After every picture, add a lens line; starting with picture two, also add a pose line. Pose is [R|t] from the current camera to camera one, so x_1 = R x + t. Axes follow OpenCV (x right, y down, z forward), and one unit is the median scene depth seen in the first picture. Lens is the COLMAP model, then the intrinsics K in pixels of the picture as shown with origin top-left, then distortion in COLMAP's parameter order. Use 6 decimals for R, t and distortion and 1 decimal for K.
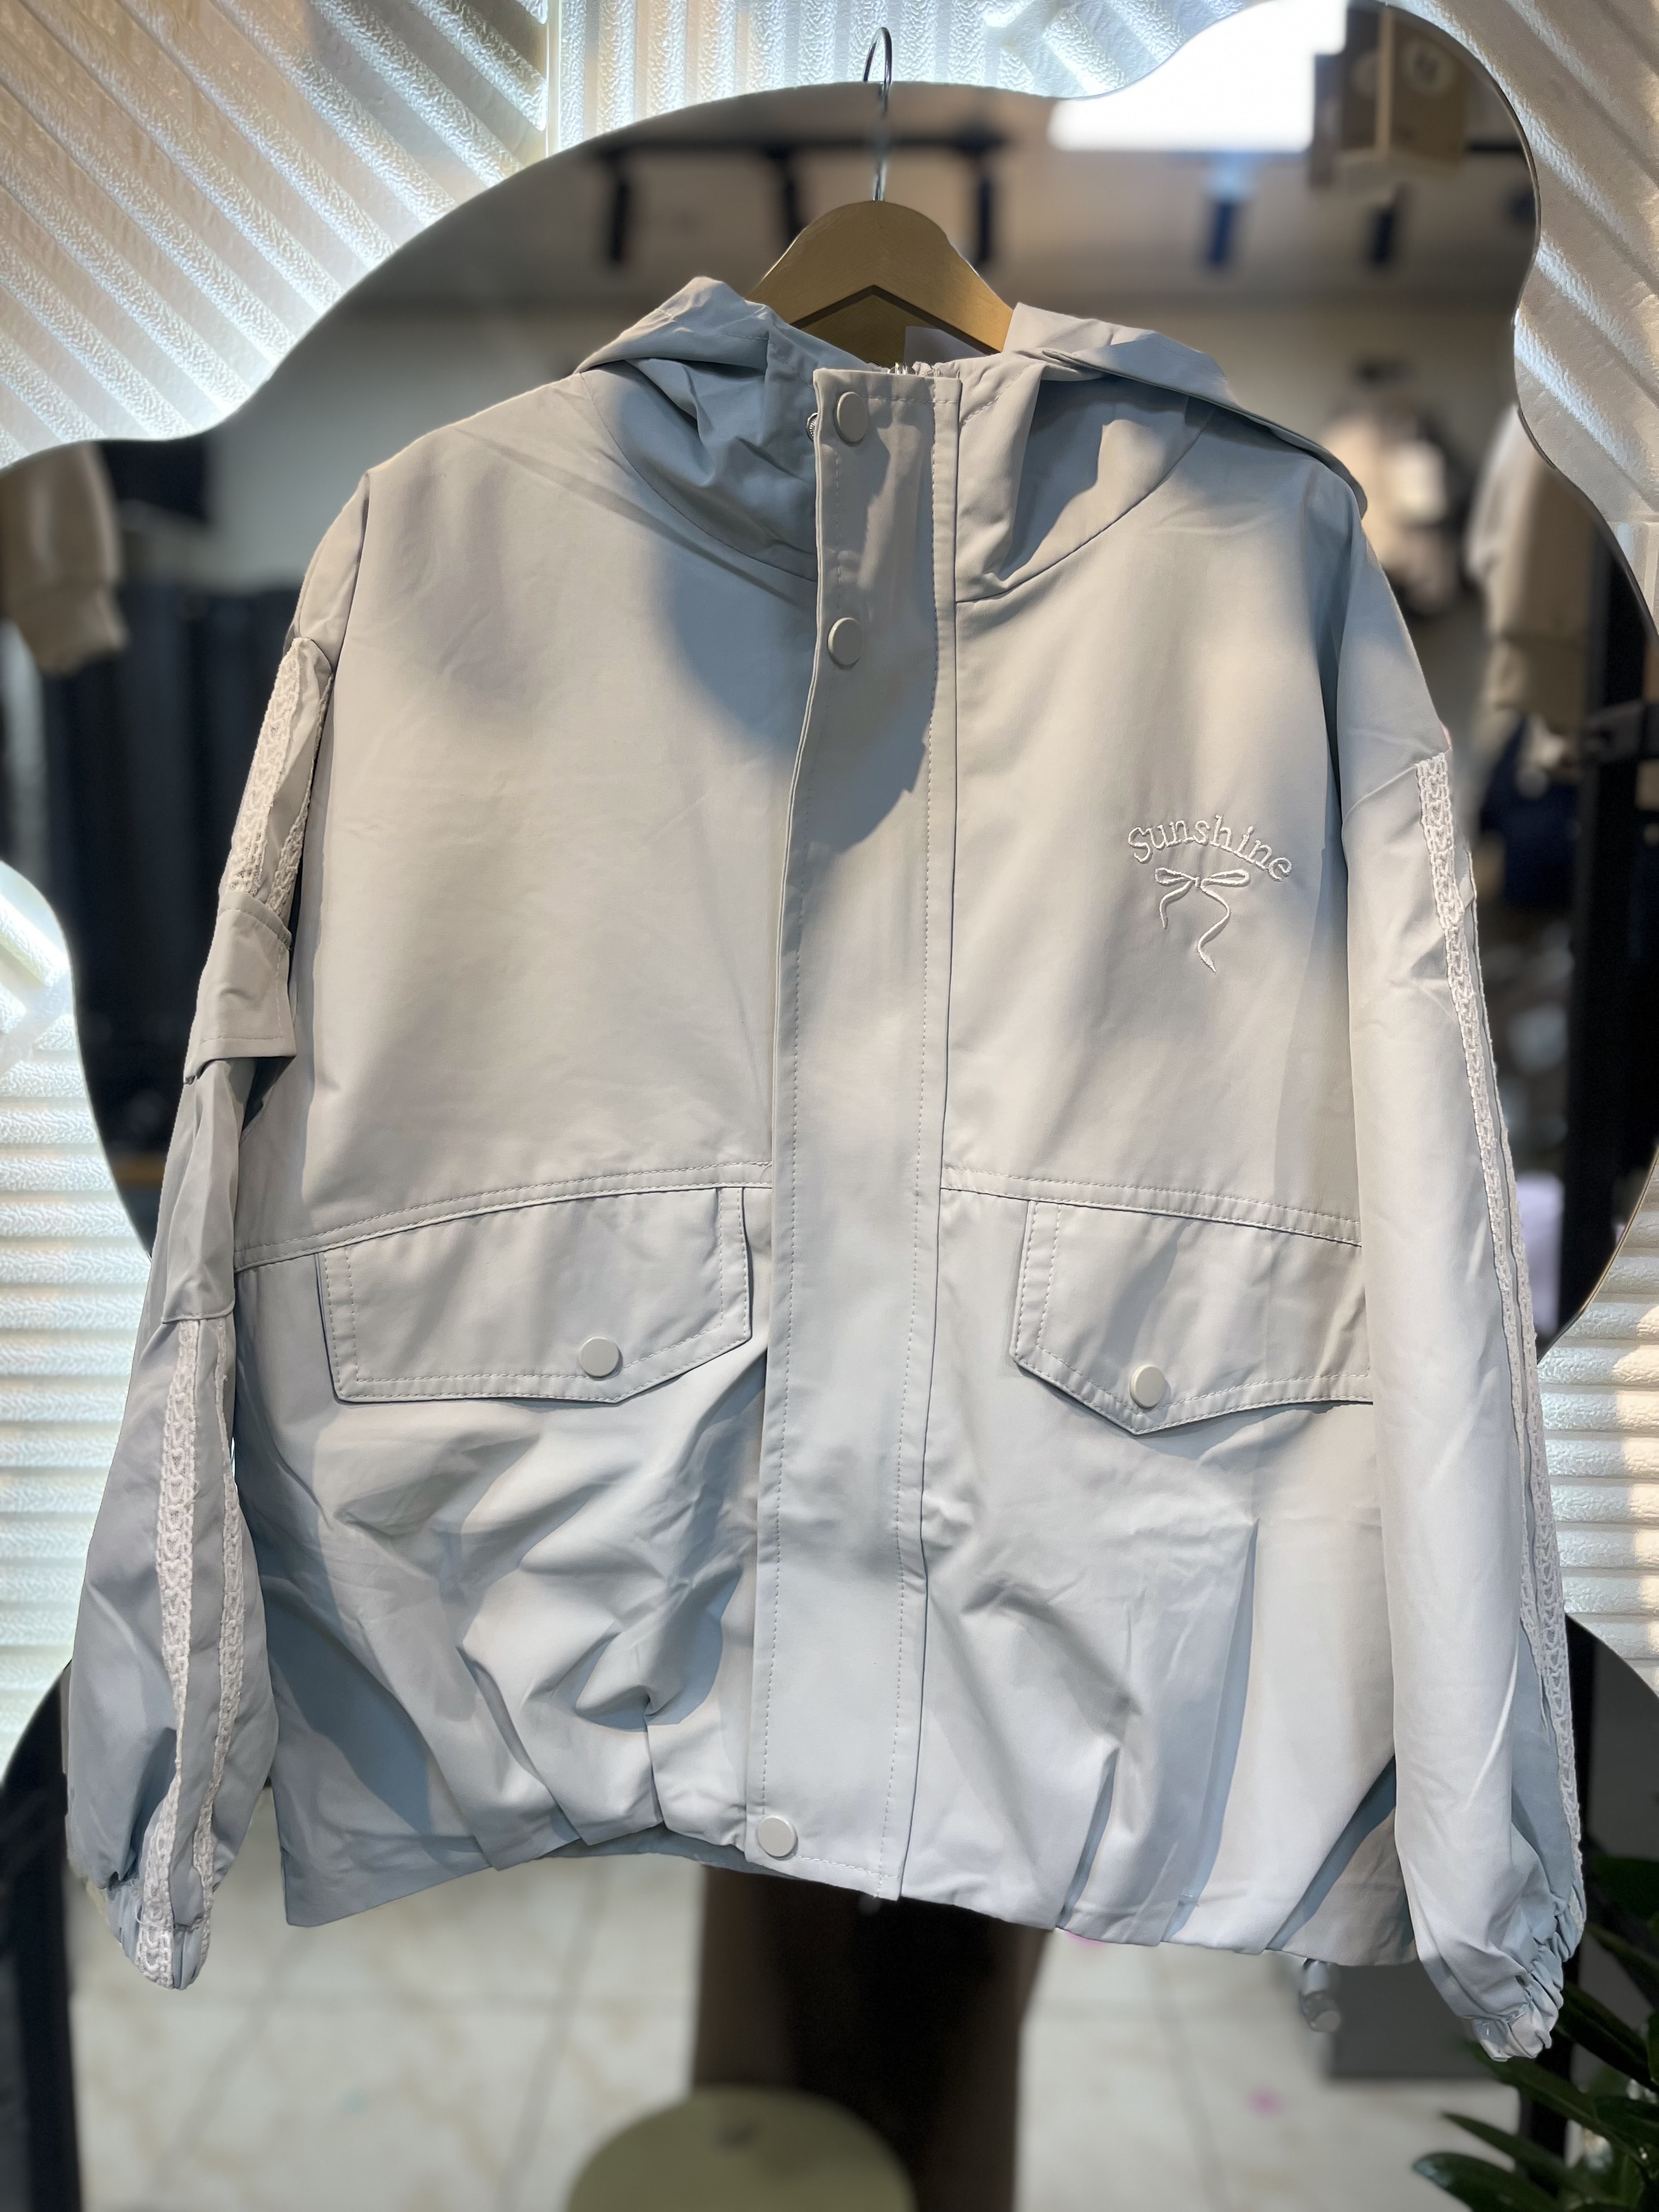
lens RADIAL K [[1695.4, 0, 823.2], [0, 1695.4, 1109.7], [0, 0, 1]] dist [0.084721, -0.135429]
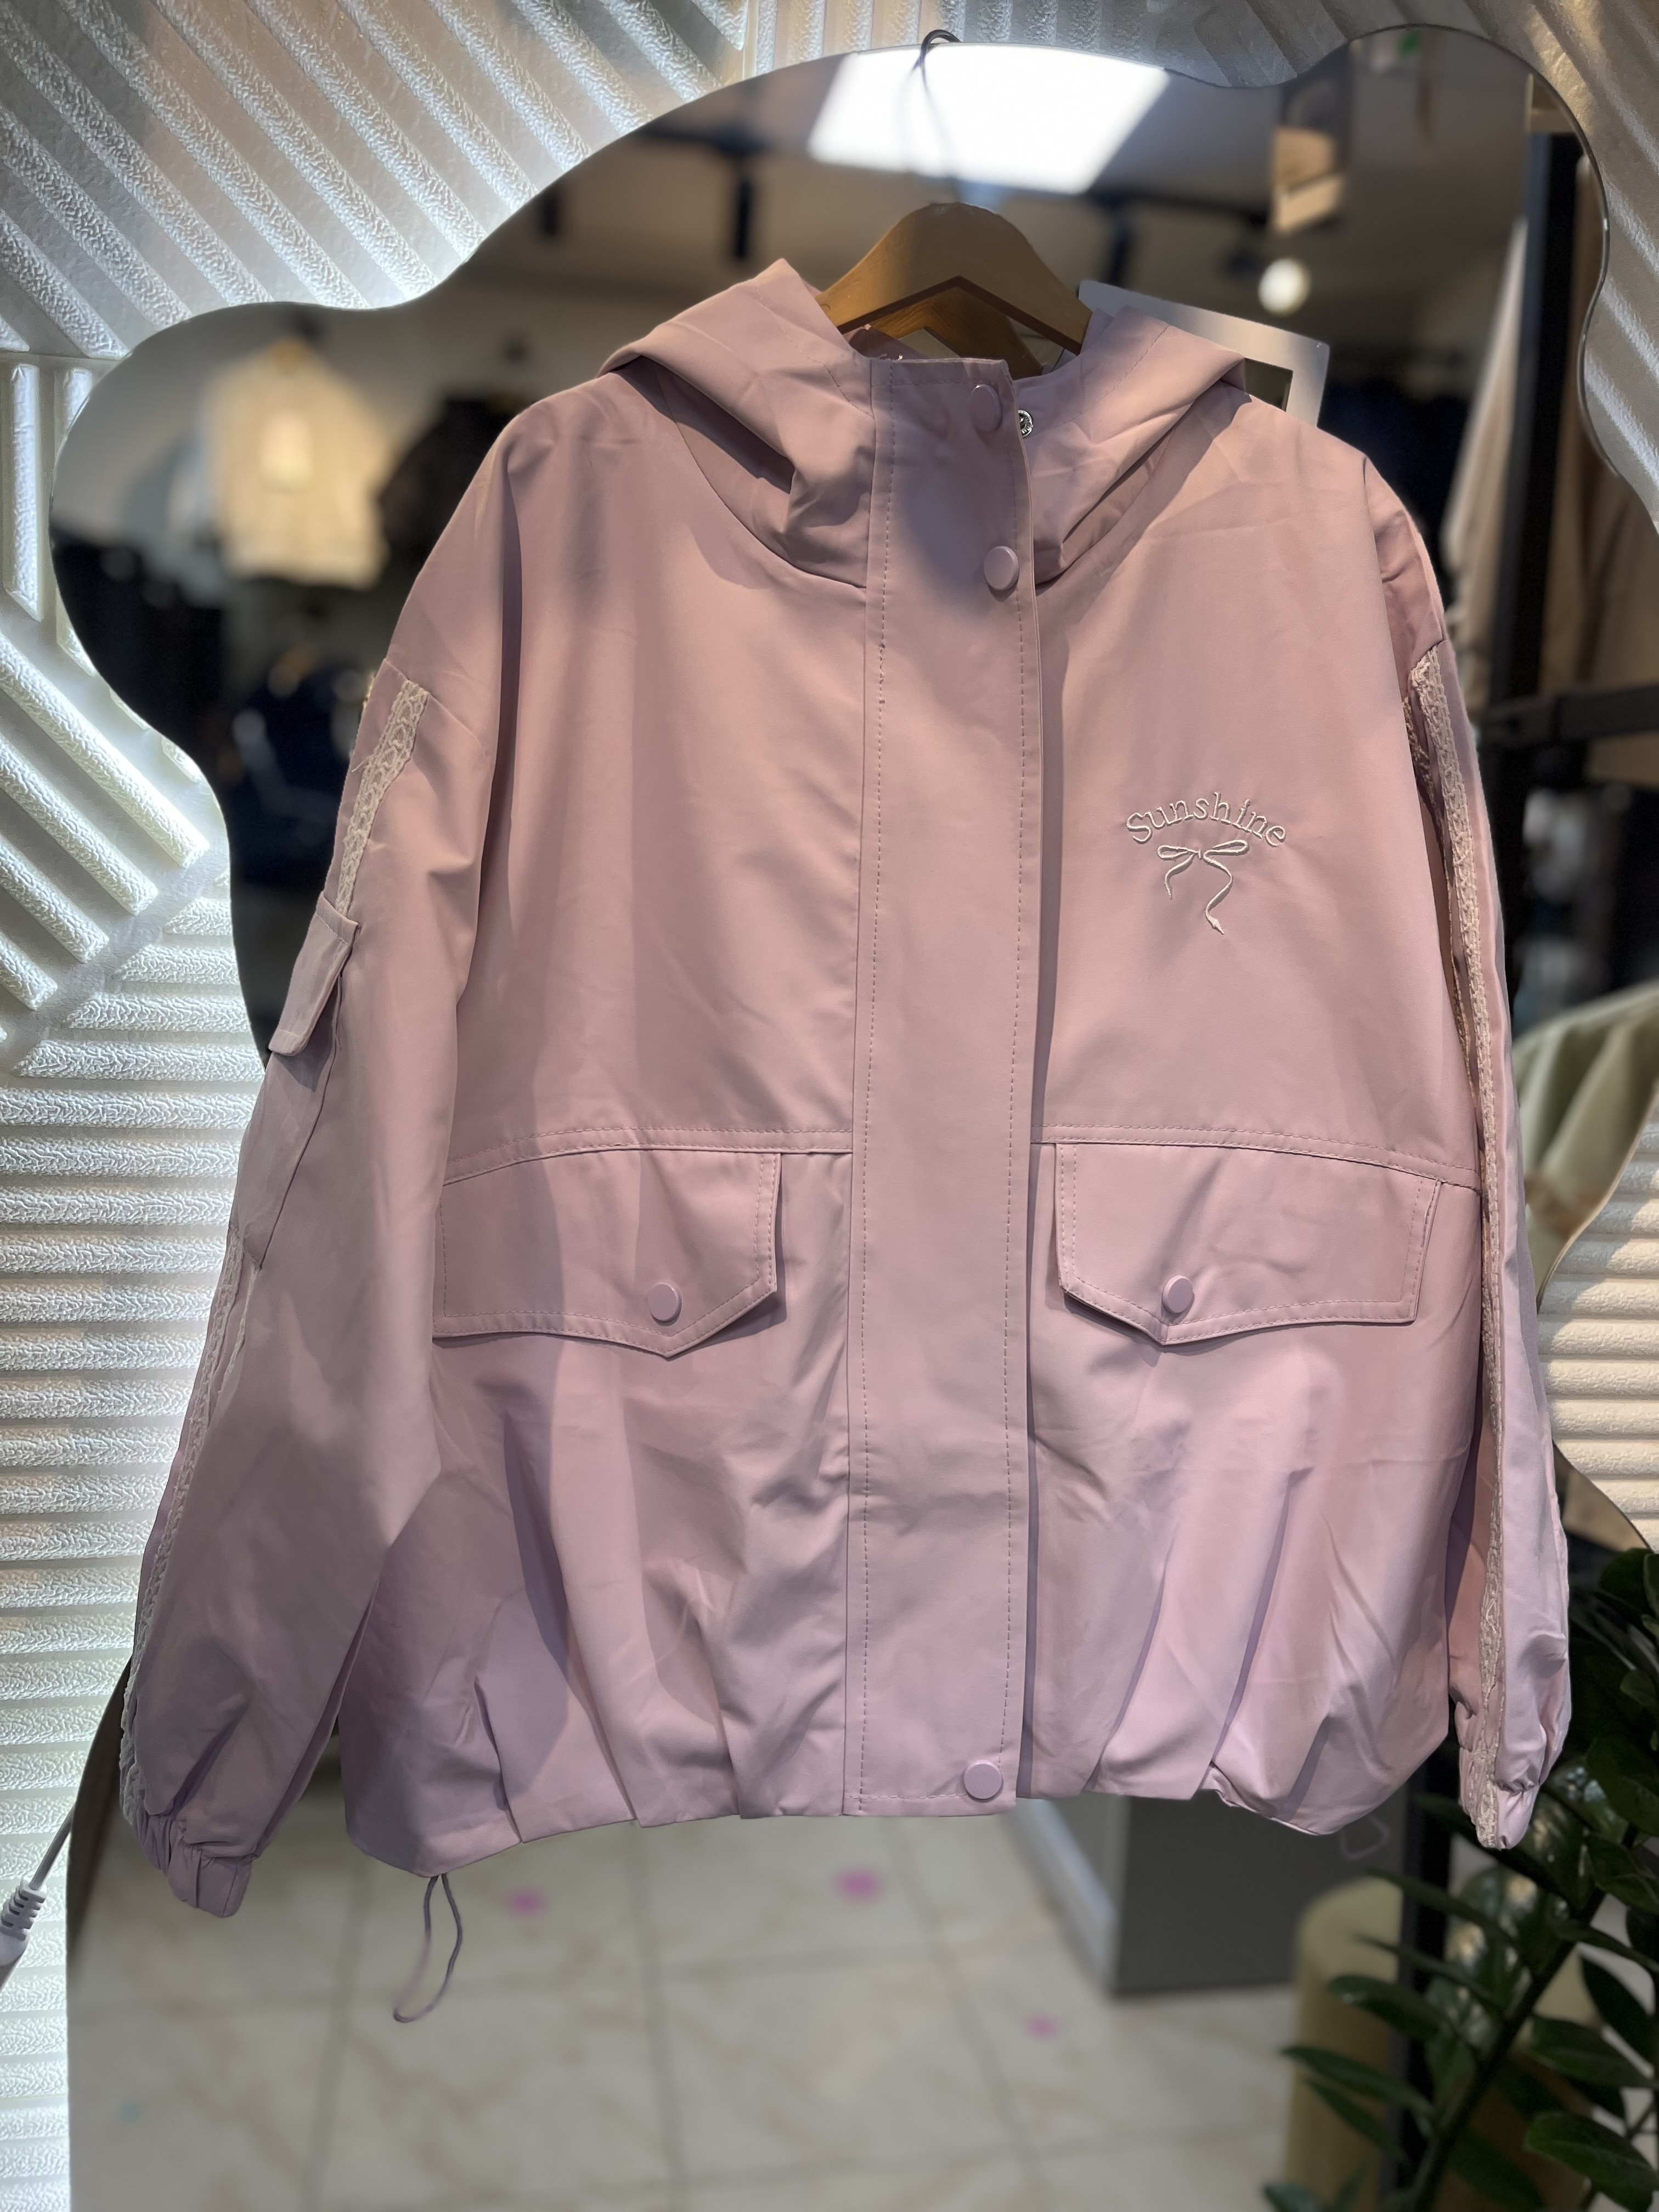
lens RADIAL K [[1695.4, 0, 817.2], [0, 1695.4, 1122.3], [0, 0, 1]] dist [0.084721, -0.135429]
pose [[0.979351, 0.012846, 0.201758, -0.330612], [-0.013425, 0.999909, 0.001503, 0.072999], [-0.201720, -0.004181, 0.979434, -0.020533]]
